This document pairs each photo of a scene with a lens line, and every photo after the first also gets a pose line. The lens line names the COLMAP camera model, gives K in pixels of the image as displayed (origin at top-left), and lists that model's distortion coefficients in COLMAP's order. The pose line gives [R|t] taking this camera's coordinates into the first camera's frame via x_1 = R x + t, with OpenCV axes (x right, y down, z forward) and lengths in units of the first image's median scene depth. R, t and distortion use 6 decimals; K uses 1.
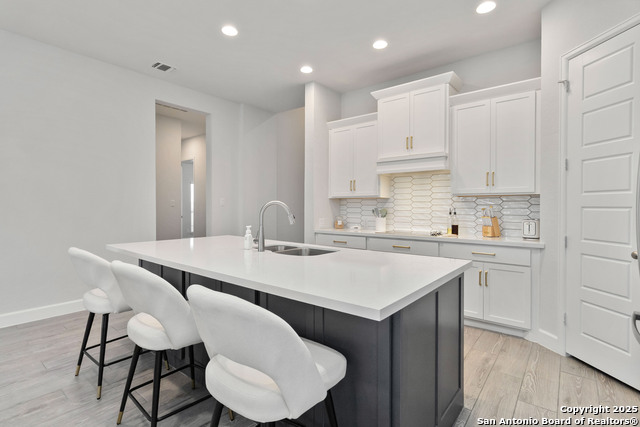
lens RADIAL K [[309.7, 0, 321.3], [0, 309.7, 206.9], [0, 0, 1]] dist [0.007830, 0.000839]
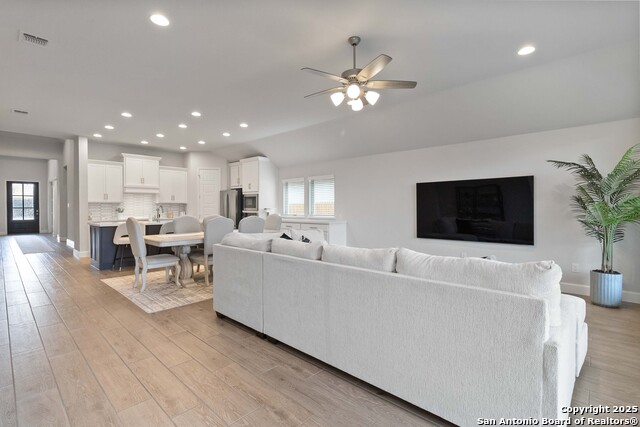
lens RADIAL K [[299.2, 0, 321.4], [0, 299.2, 207.3], [0, 0, 1]] dist [0.003009, 0.000452]
pose [[0.068651, -0.003278, 0.997635, -2.097741], [0.004705, 0.999985, 0.002962, -0.002084], [-0.997630, 0.004490, 0.068665, -0.572568]]
